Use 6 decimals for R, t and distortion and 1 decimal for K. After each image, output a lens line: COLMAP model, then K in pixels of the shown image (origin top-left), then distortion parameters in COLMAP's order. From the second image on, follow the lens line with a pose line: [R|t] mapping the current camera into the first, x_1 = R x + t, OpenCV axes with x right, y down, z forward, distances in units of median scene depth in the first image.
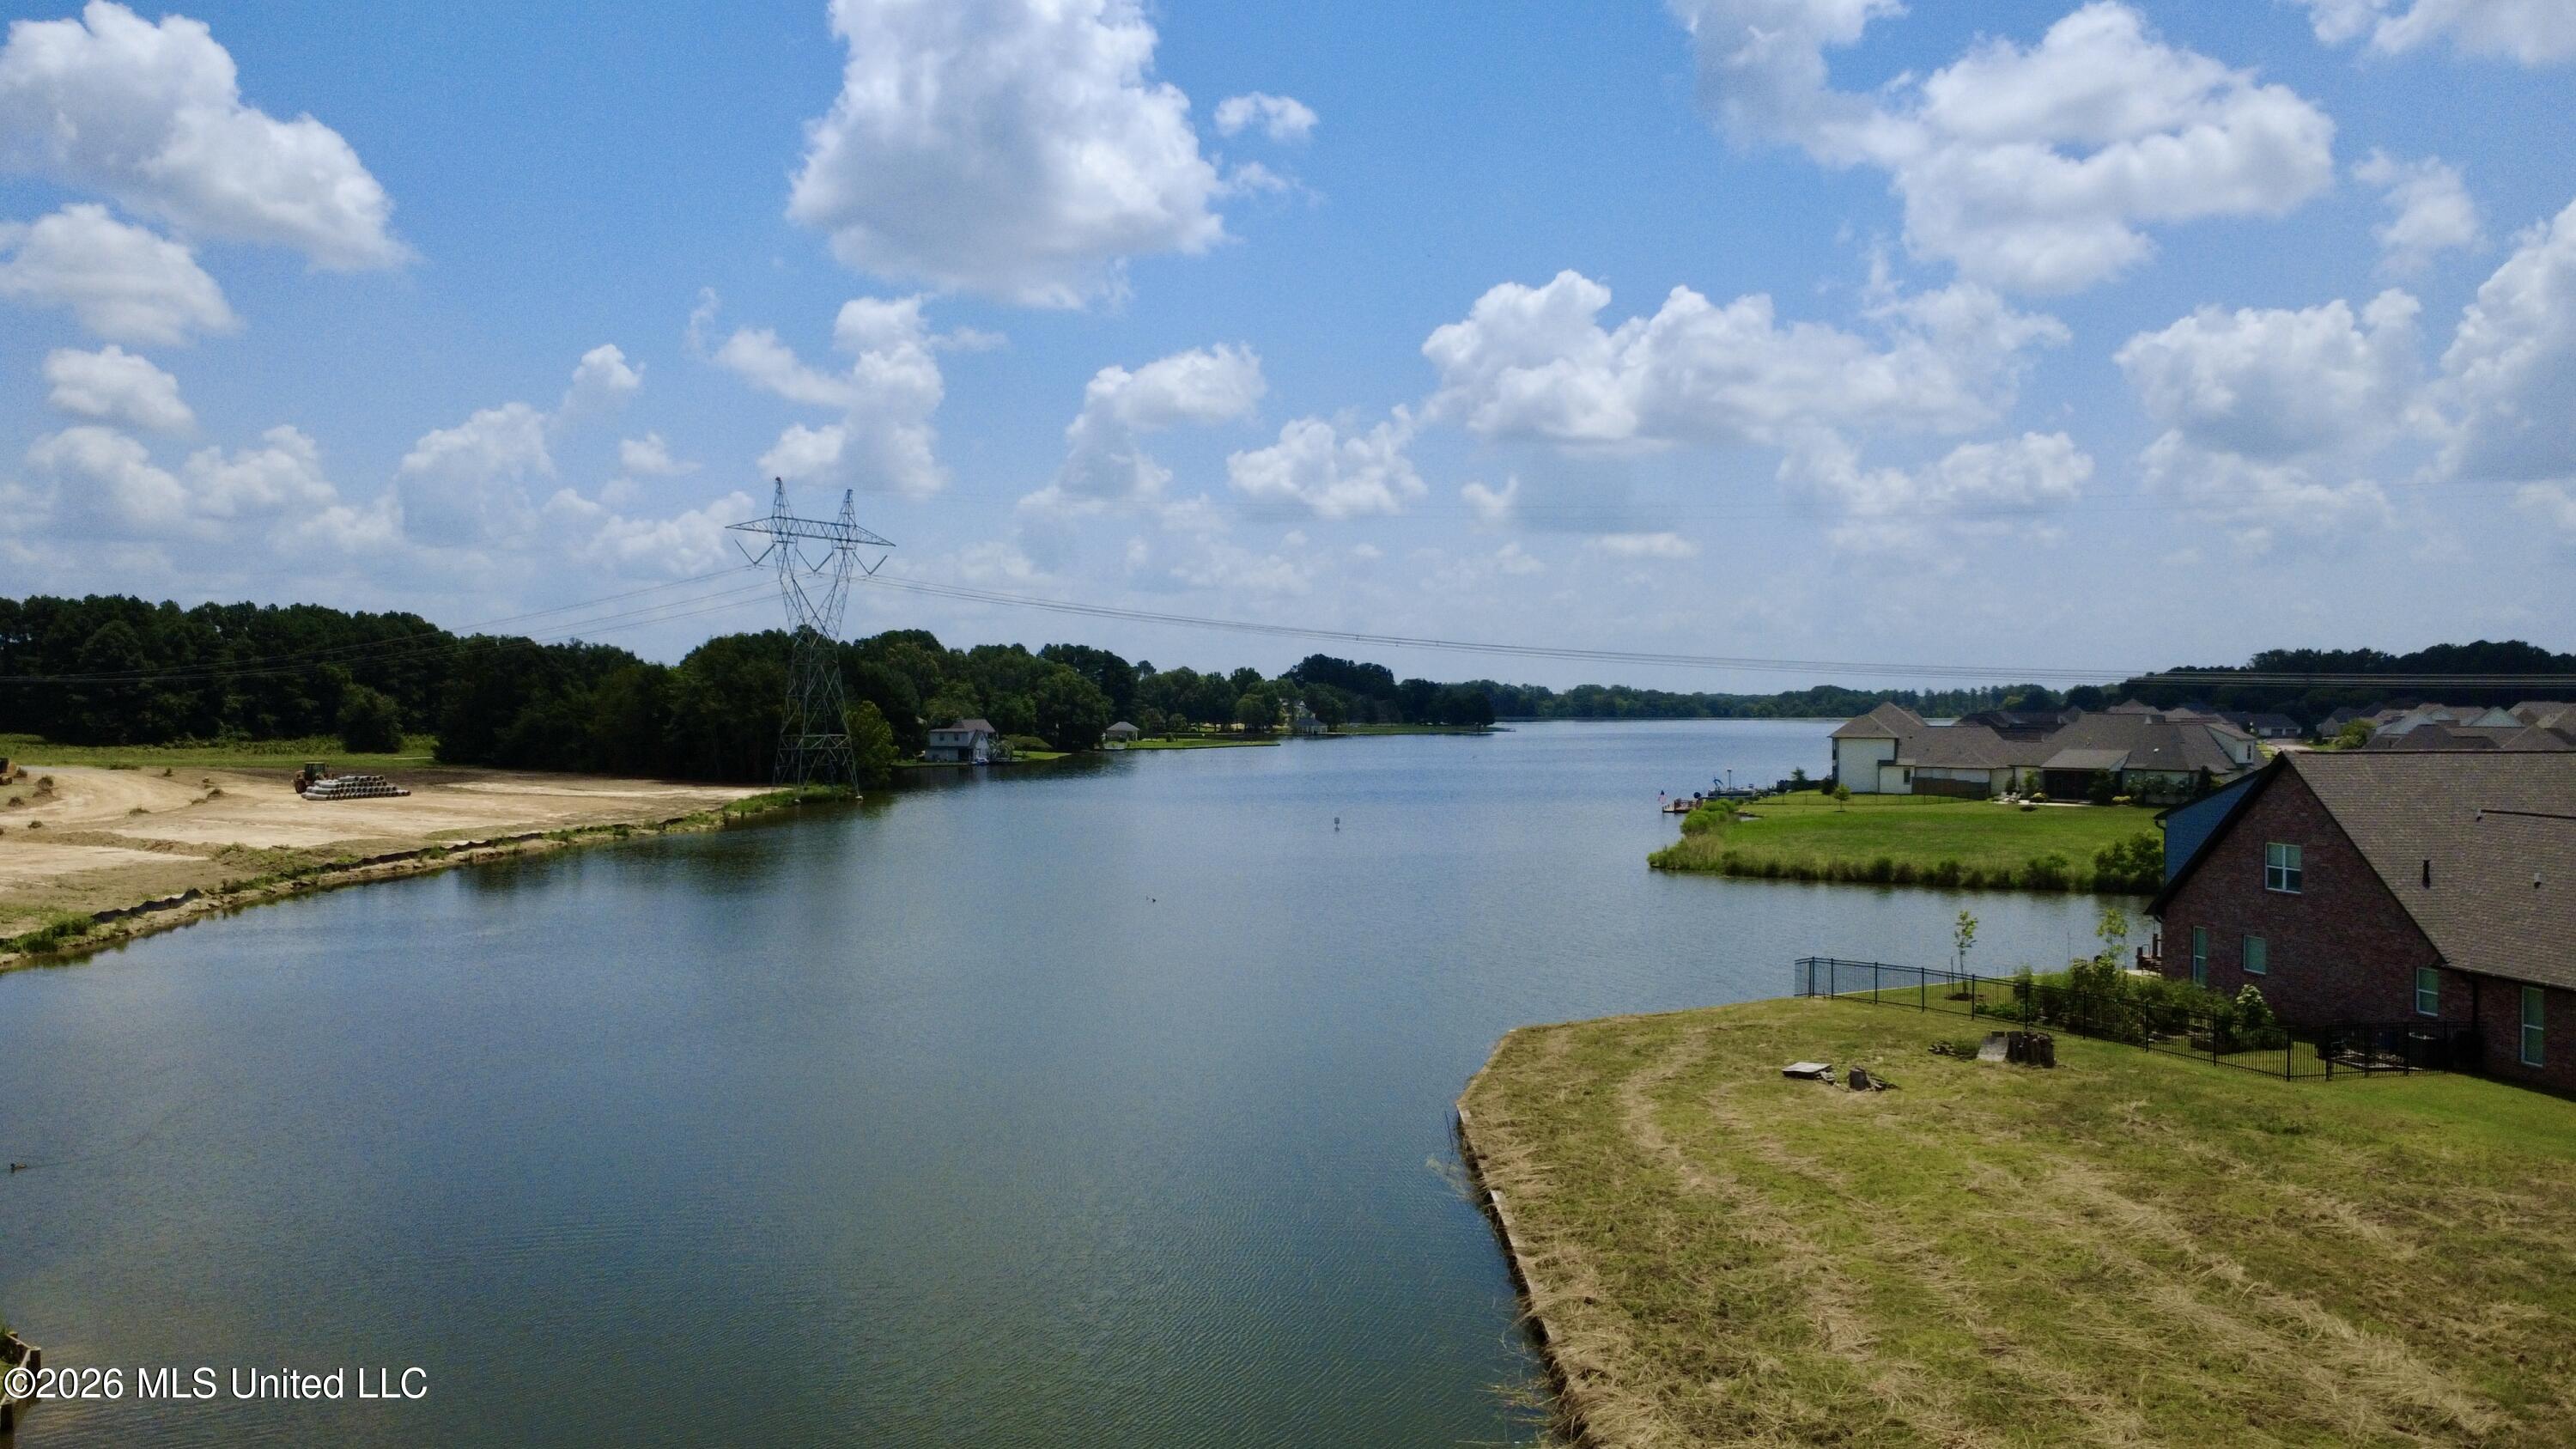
lens RADIAL K [[1872.9, 0, 1288.2], [0, 1872.9, 712.8], [0, 0, 1]] dist [-0.006997, 0.005718]
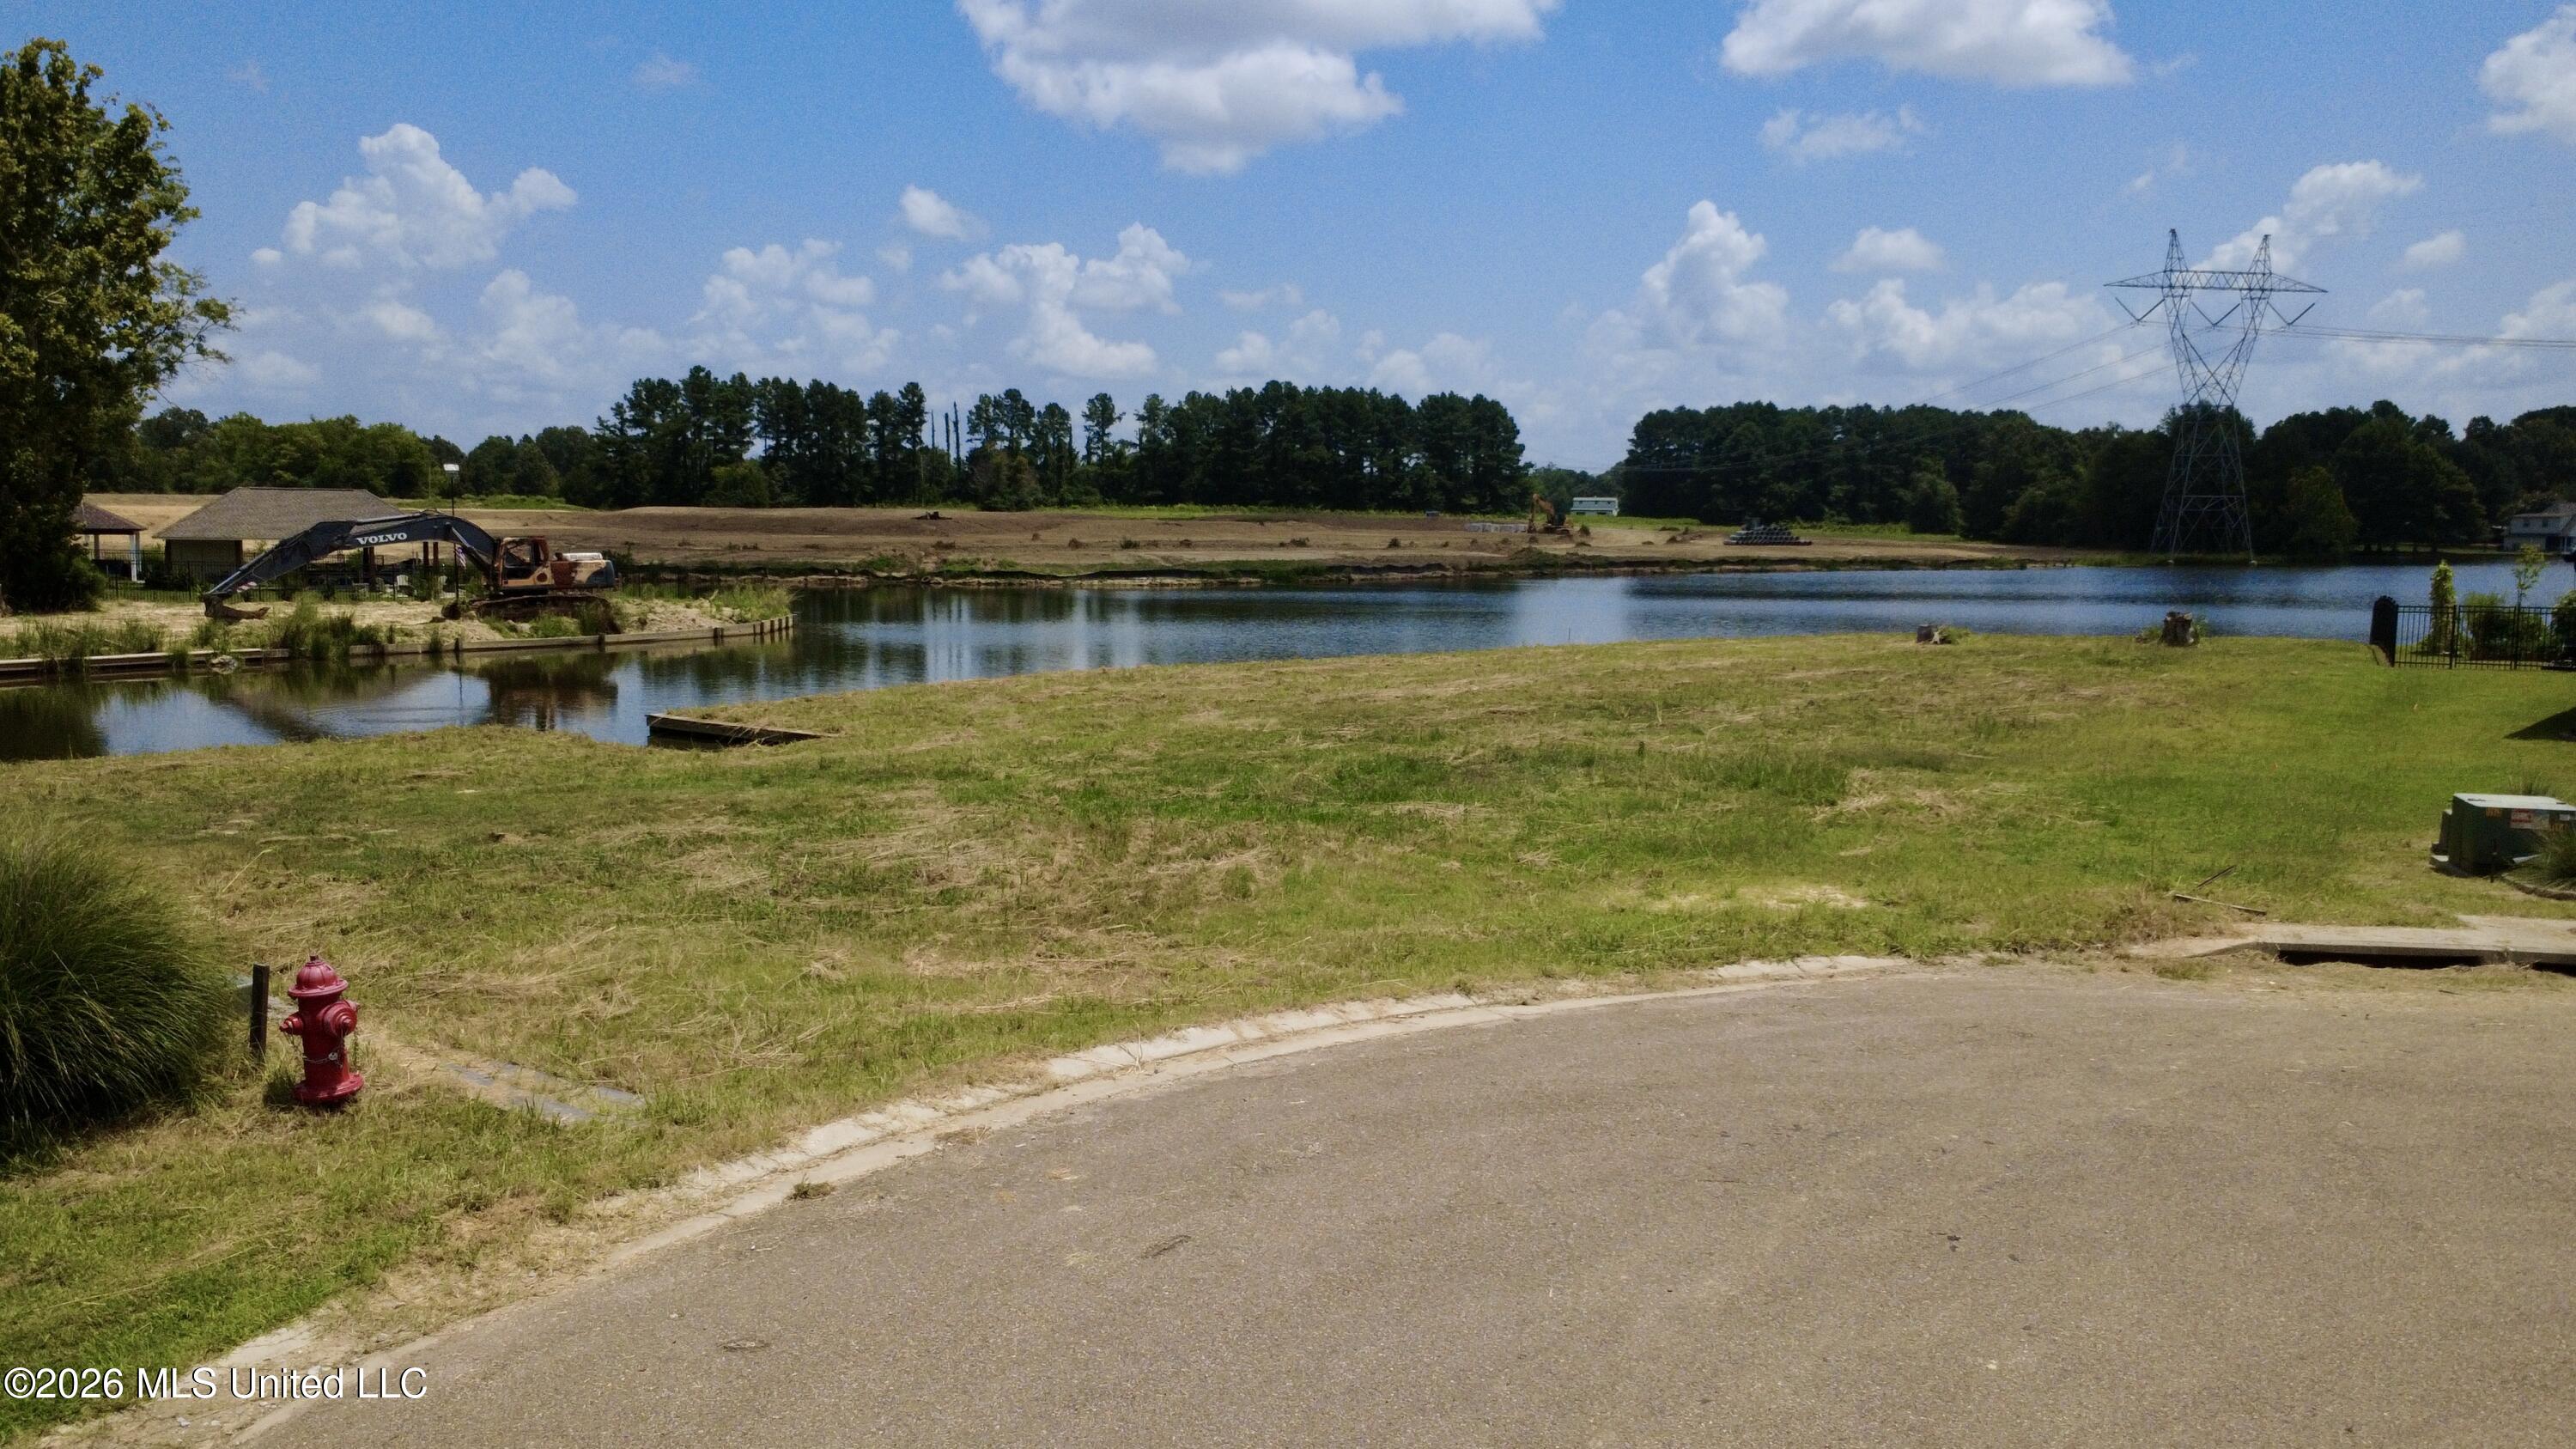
lens RADIAL K [[1872.9, 0, 1286.6], [0, 1872.9, 723.4], [0, 0, 1]] dist [-0.006997, 0.005718]
pose [[0.626029, 0.086639, -0.774972, 0.241683], [-0.009180, 0.994559, 0.103772, 0.037757], [0.779745, -0.057851, 0.623418, 0.015662]]
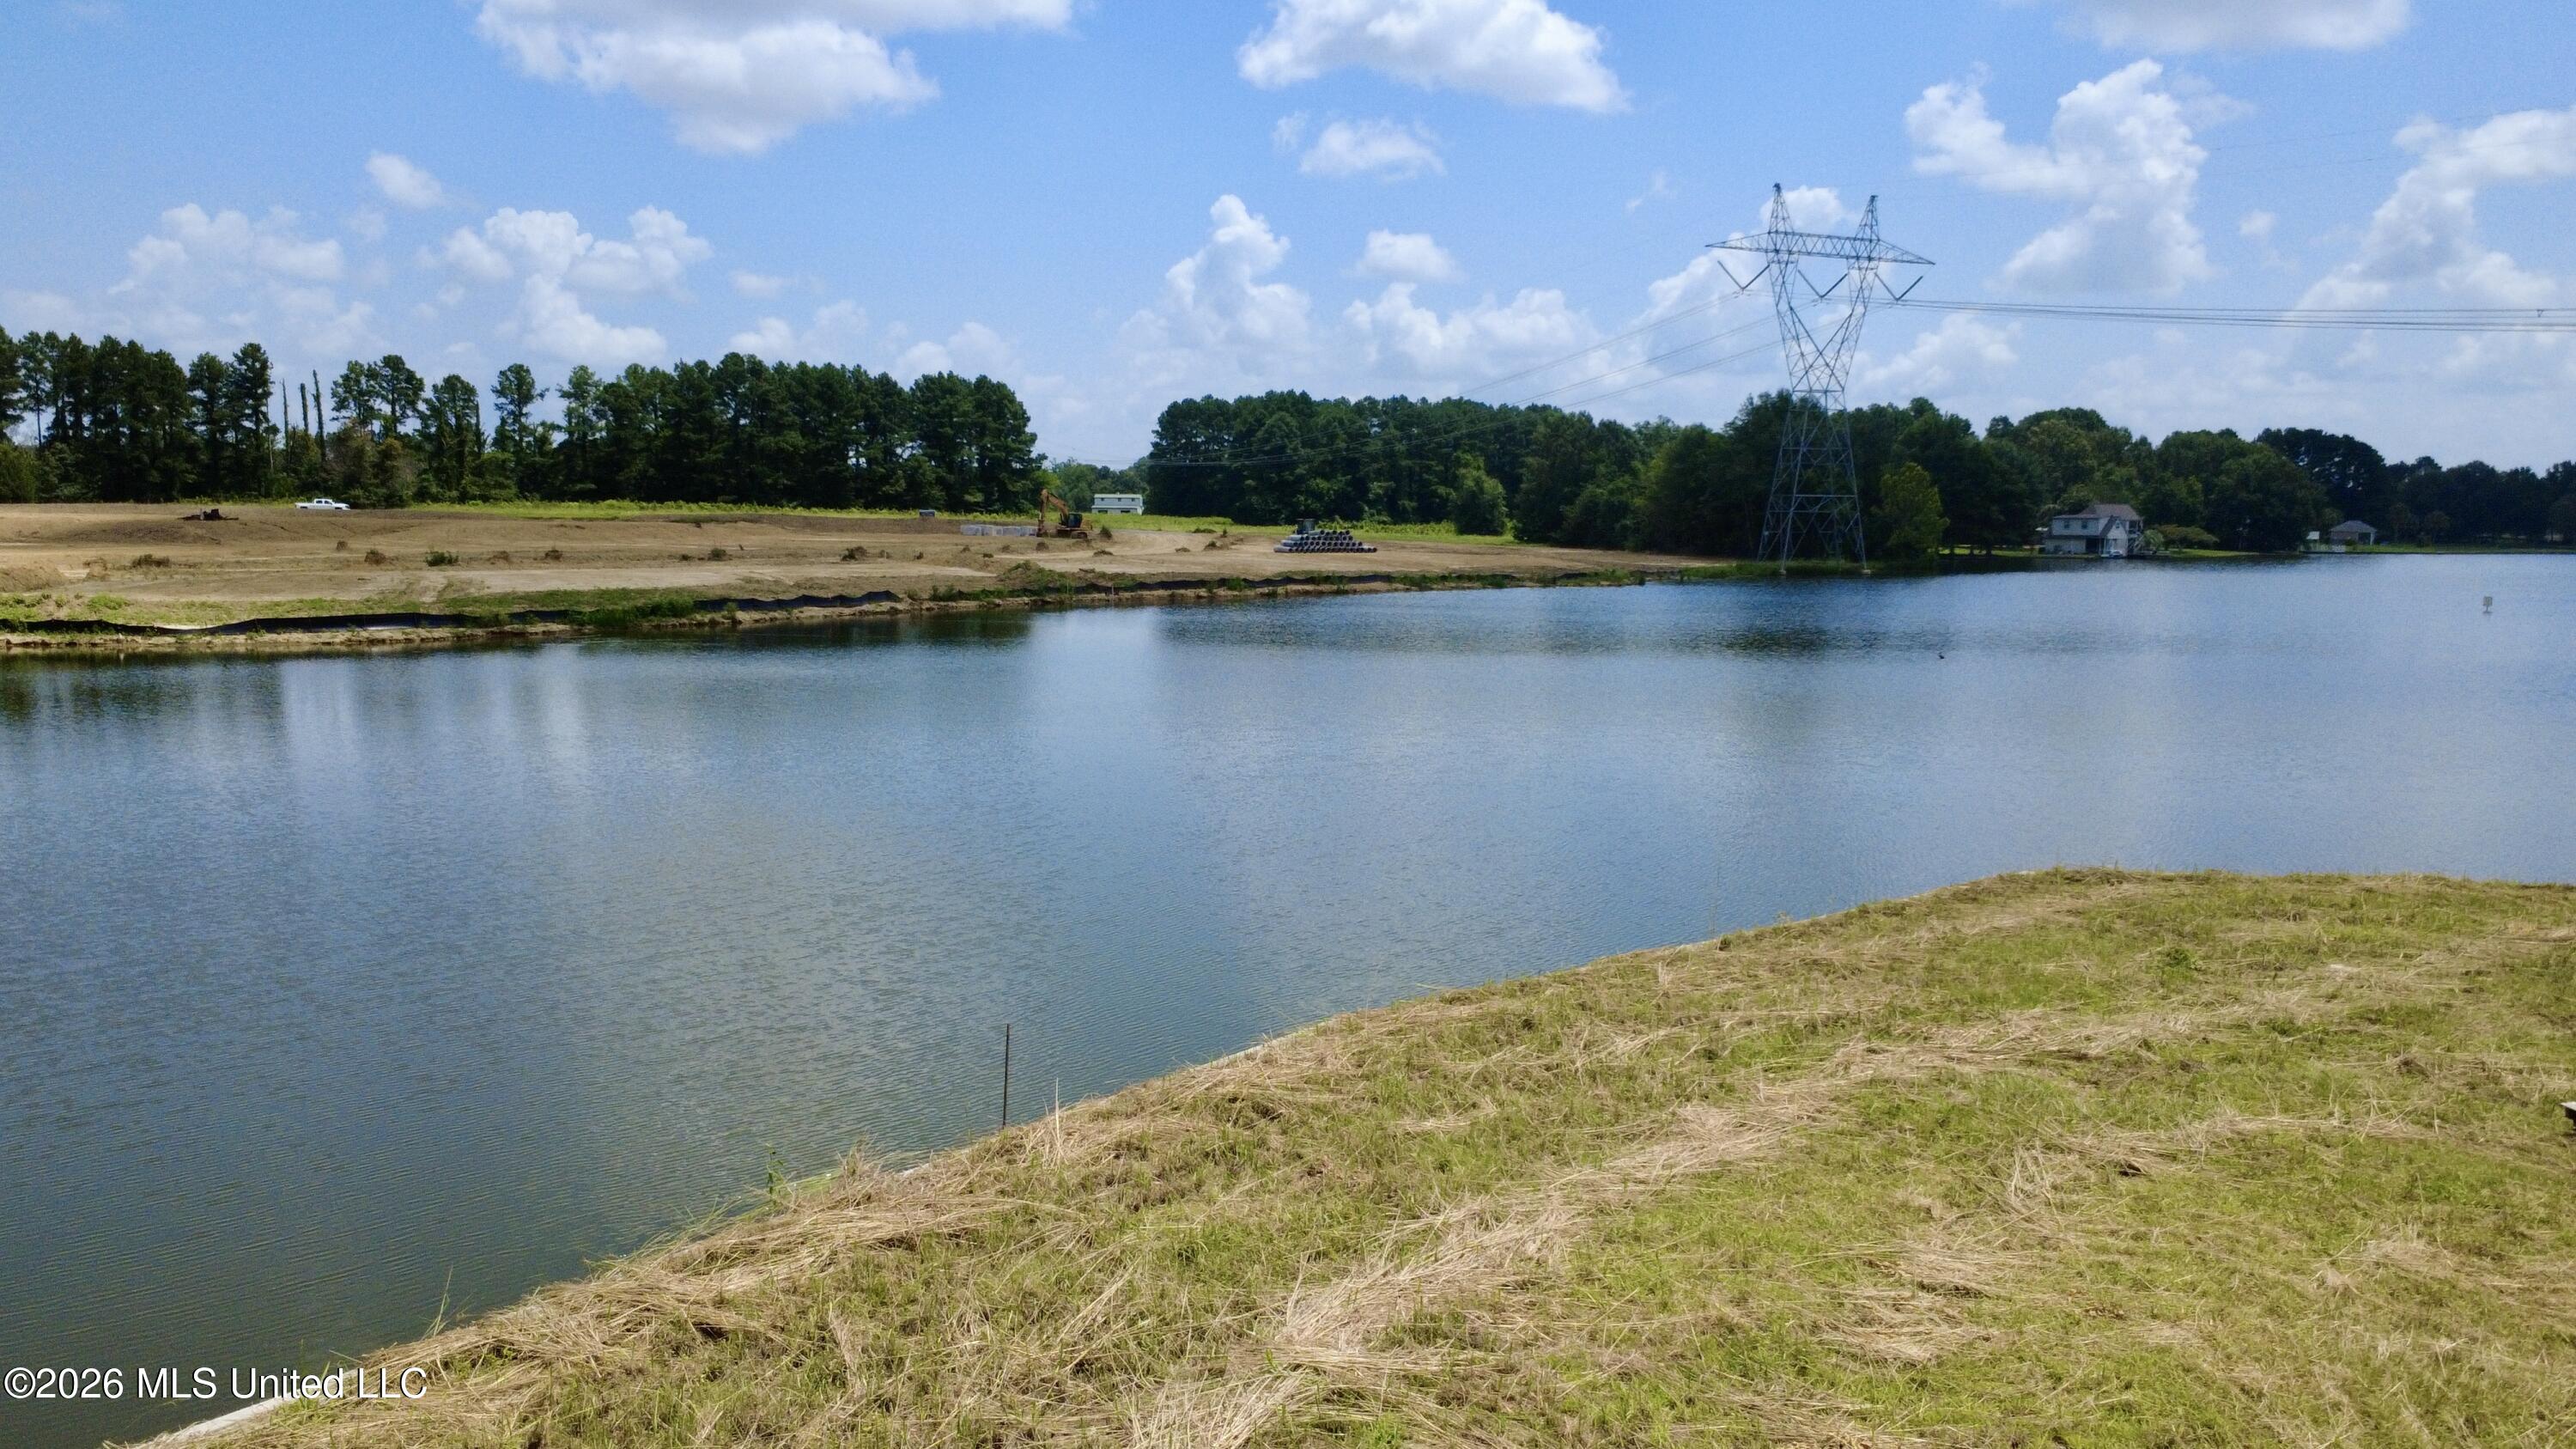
lens RADIAL K [[1872.9, 0, 1284.3], [0, 1872.9, 724.8], [0, 0, 1]] dist [-0.006997, 0.005718]
pose [[0.799149, 0.070078, -0.597034, 0.076557], [-0.009613, 0.994545, 0.103869, 0.033749], [0.601056, -0.077267, 0.795463, 0.201542]]
